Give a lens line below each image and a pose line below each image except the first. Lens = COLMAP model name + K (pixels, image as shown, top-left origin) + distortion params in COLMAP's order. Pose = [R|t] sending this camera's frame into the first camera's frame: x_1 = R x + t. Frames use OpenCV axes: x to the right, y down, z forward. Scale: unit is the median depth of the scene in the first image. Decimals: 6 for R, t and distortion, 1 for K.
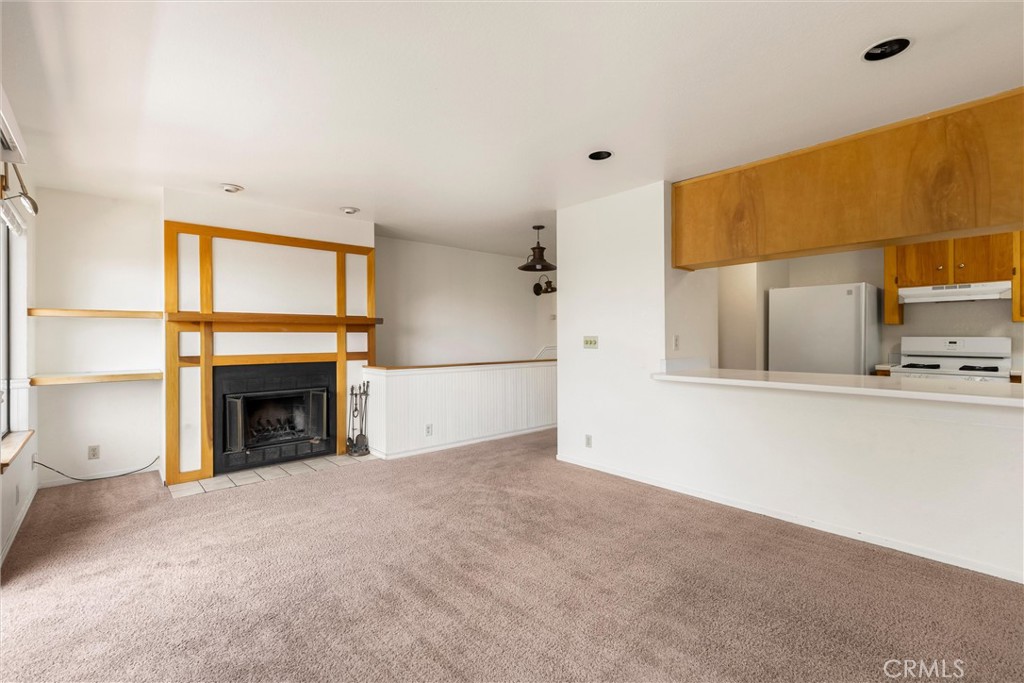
lens RADIAL K [[456.1, 0, 515.9], [0, 456.1, 345.7], [0, 0, 1]] dist [0.001950, -0.001245]
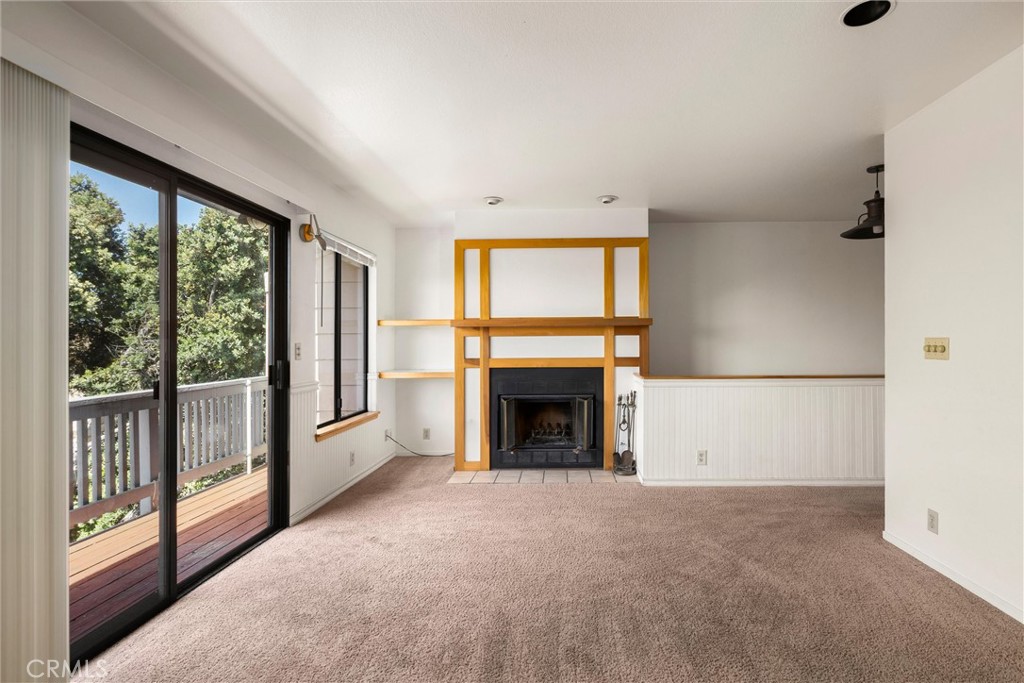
lens RADIAL K [[498.5, 0, 539.9], [0, 498.5, 345.2], [0, 0, 1]] dist [-0.004571, -0.000546]
pose [[0.732711, 0.002722, -0.680534, 0.229919], [-0.007445, 0.999964, -0.004016, -0.005317], [0.680499, 0.008009, 0.732705, 0.215774]]
